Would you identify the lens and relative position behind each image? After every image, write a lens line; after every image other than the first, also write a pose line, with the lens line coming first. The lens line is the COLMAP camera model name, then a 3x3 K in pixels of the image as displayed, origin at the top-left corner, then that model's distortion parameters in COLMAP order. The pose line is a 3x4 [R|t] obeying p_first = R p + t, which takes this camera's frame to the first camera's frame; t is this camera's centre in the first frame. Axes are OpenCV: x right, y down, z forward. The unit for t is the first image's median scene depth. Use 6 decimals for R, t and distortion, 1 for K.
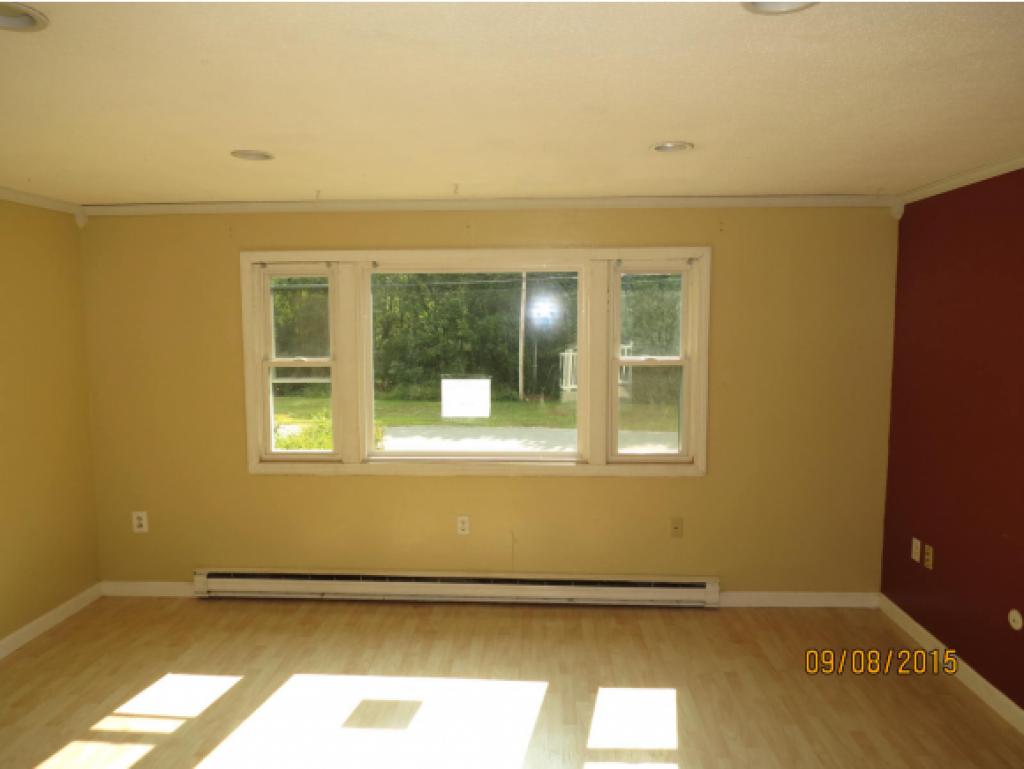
lens RADIAL K [[723.4, 0, 512.0], [0, 723.4, 384.5], [0, 0, 1]] dist [-0.026806, 0.004863]
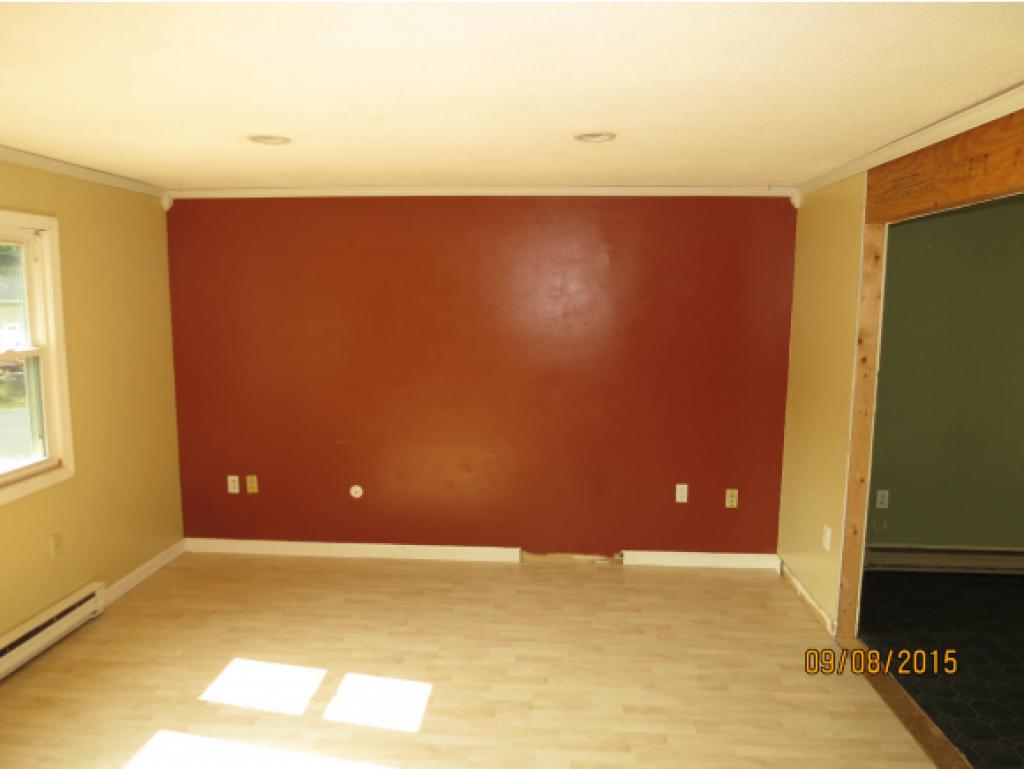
lens RADIAL K [[723.4, 0, 512.0], [0, 723.4, 384.5], [0, 0, 1]] dist [-0.026806, 0.004863]
pose [[0.023942, -0.123798, 0.992019, -0.611484], [0.091270, 0.988430, 0.121148, -0.045542], [-0.995538, 0.087641, 0.034964, 0.440050]]
